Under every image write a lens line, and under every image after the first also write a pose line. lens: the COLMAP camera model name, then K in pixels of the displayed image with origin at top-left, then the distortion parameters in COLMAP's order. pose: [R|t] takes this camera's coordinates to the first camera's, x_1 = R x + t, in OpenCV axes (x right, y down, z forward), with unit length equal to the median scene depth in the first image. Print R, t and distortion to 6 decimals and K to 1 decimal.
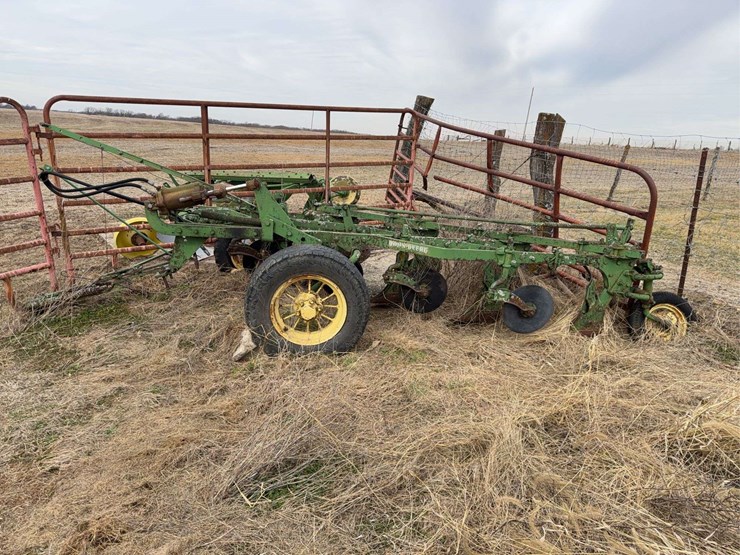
lens RADIAL K [[508.7, 0, 359.4], [0, 508.7, 276.5], [0, 0, 1]] dist [0.009683, 0.004135]
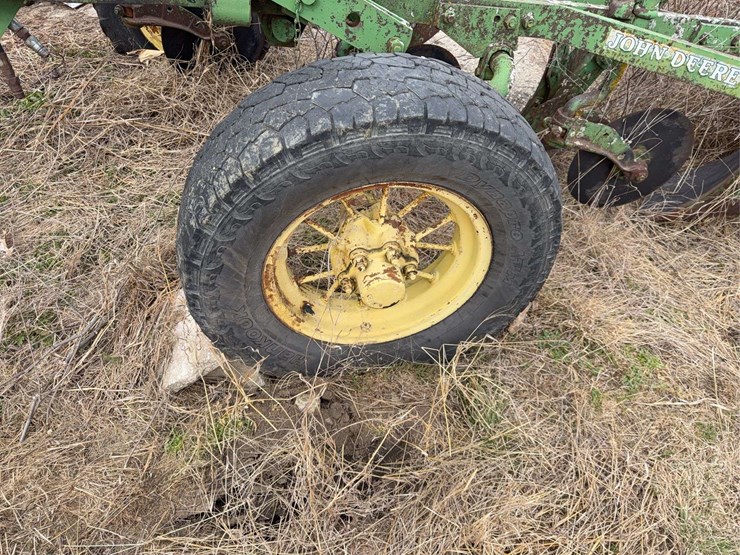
lens RADIAL K [[508.7, 0, 359.4], [0, 508.7, 276.5], [0, 0, 1]] dist [0.009683, 0.004135]
pose [[0.996069, -0.006961, 0.088304, -0.129334], [-0.036555, 0.875750, 0.481378, -0.083615], [-0.080684, -0.482714, 0.872054, 0.646674]]
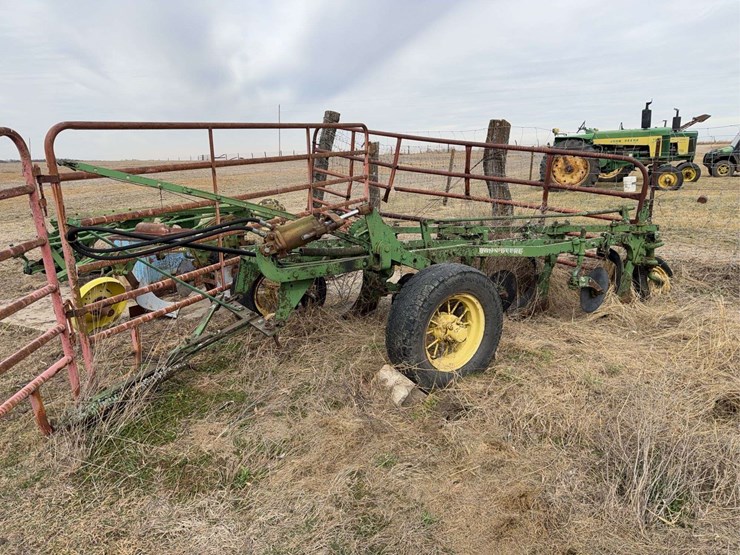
lens RADIAL K [[520.8, 0, 370.0], [0, 520.8, 277.5], [0, 0, 1]] dist [-0.002838, -0.006353]
pose [[0.881376, -0.177290, 0.437887, -0.584682], [0.193421, 0.981084, 0.007900, -0.064449], [-0.431004, 0.077733, 0.898996, 0.179955]]
